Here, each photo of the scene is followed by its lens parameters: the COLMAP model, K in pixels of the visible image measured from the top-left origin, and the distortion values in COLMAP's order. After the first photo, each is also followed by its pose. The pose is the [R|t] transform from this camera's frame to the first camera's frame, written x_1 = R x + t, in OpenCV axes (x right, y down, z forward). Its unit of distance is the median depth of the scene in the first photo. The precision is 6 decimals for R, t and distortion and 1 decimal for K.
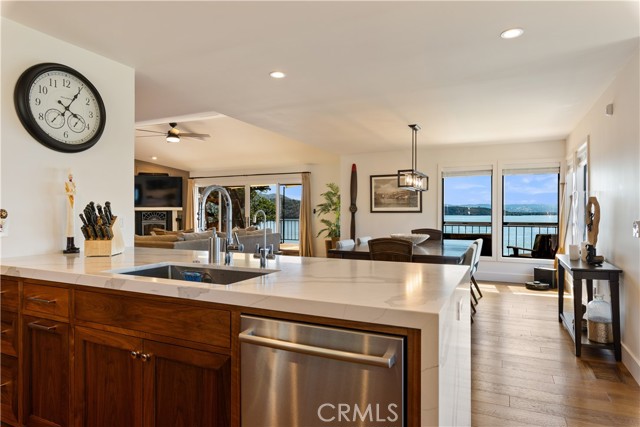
lens RADIAL K [[395.0, 0, 320.0], [0, 395.0, 213.5], [0, 0, 1]] dist [0.000354, -0.000145]
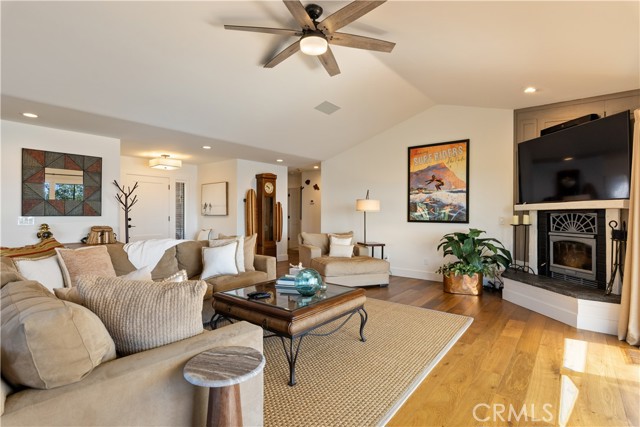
lens RADIAL K [[320.4, 0, 320.0], [0, 320.4, 213.5], [0, 0, 1]] dist [0.001717, 0.000080]
pose [[-0.226984, -0.001057, -0.973898, -0.017409], [-0.001252, 0.999999, -0.000794, -0.002567], [0.973898, 0.001039, -0.226985, 0.806247]]
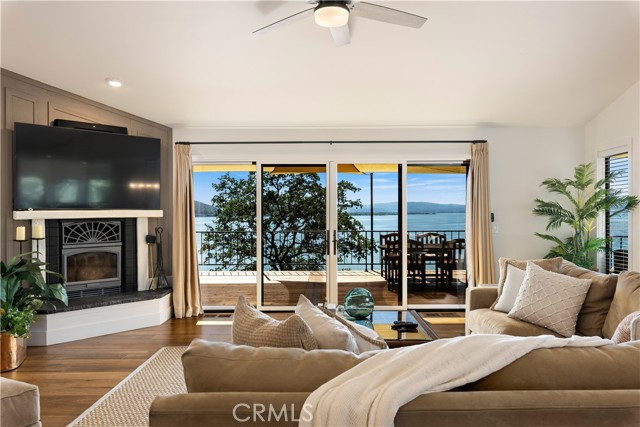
lens RADIAL K [[465.5, 0, 320.0], [0, 465.5, 213.5], [0, 0, 1]] dist [-0.000288, -0.000367]
pose [[0.897425, -0.006696, 0.441115, -0.417781], [0.007975, 0.999968, -0.001044, -0.009789], [-0.441094, 0.004454, 0.897450, 0.471068]]
